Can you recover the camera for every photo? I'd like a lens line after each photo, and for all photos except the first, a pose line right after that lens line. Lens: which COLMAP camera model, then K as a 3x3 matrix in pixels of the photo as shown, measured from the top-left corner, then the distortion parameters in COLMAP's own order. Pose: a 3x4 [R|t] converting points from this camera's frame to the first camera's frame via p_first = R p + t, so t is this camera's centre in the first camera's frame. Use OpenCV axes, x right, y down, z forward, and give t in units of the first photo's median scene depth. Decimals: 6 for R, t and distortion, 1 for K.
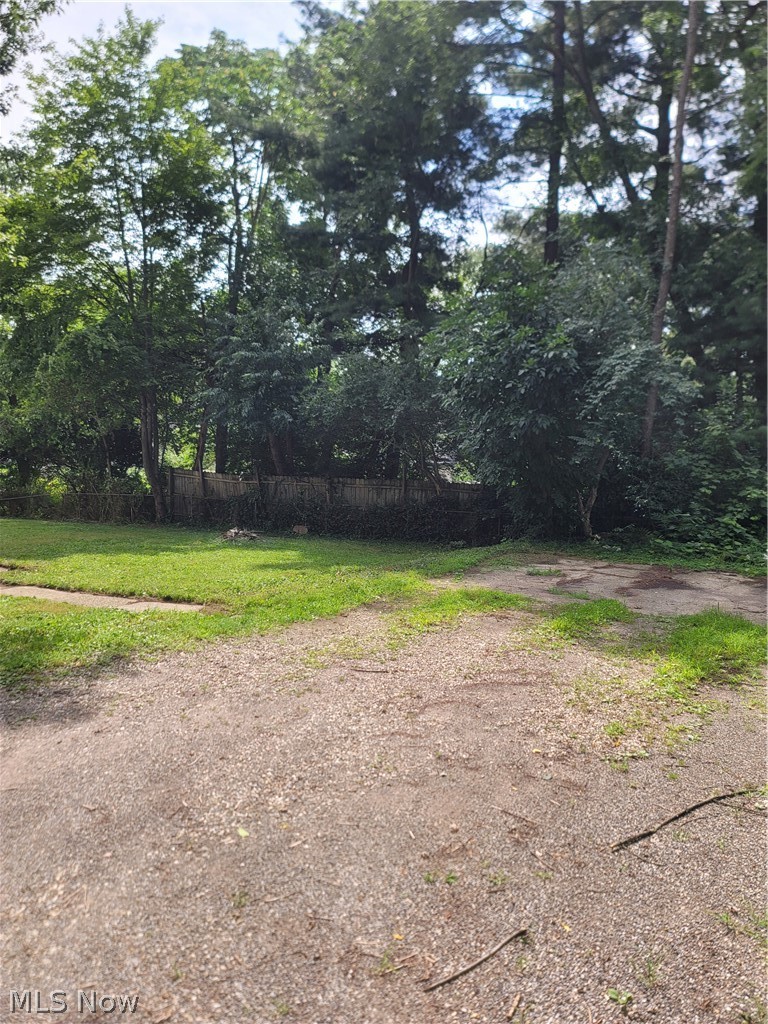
lens RADIAL K [[757.2, 0, 392.2], [0, 757.2, 514.2], [0, 0, 1]] dist [0.106680, -0.105120]
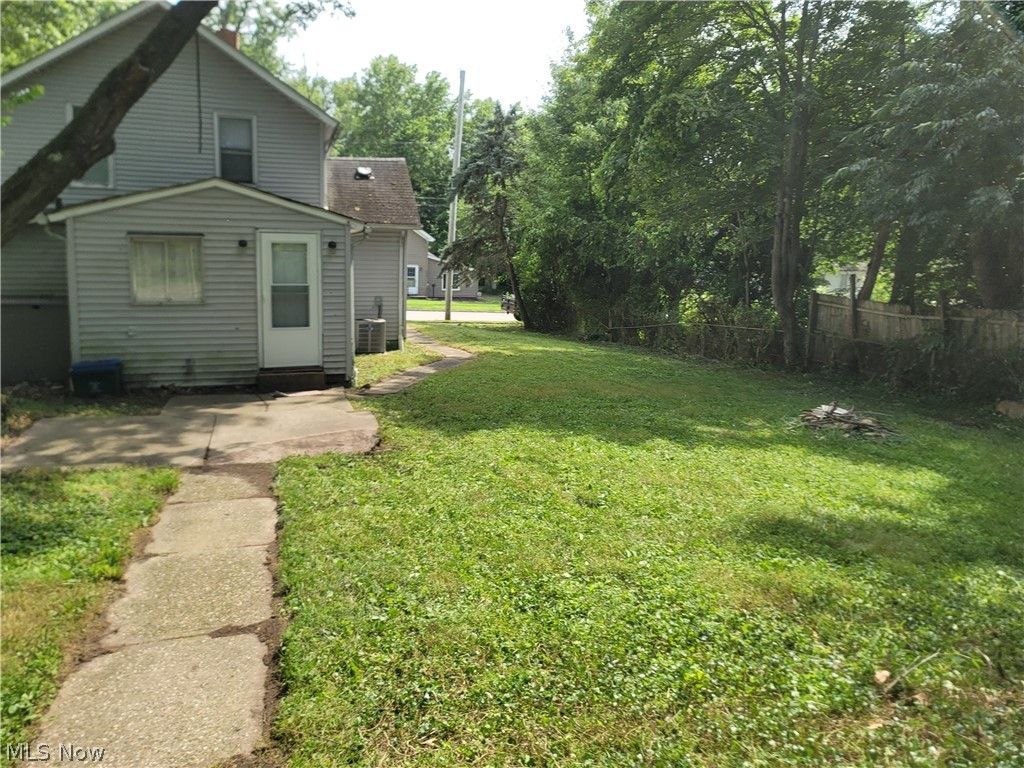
lens RADIAL K [[757.2, 0, 513.4], [0, 757.2, 326.7], [0, 0, 1]] dist [0.106680, -0.105120]
pose [[0.686687, 0.051507, -0.725126, 0.017920], [-0.064302, 0.997880, 0.009988, -0.021898], [0.724103, 0.039768, 0.688544, 0.354154]]
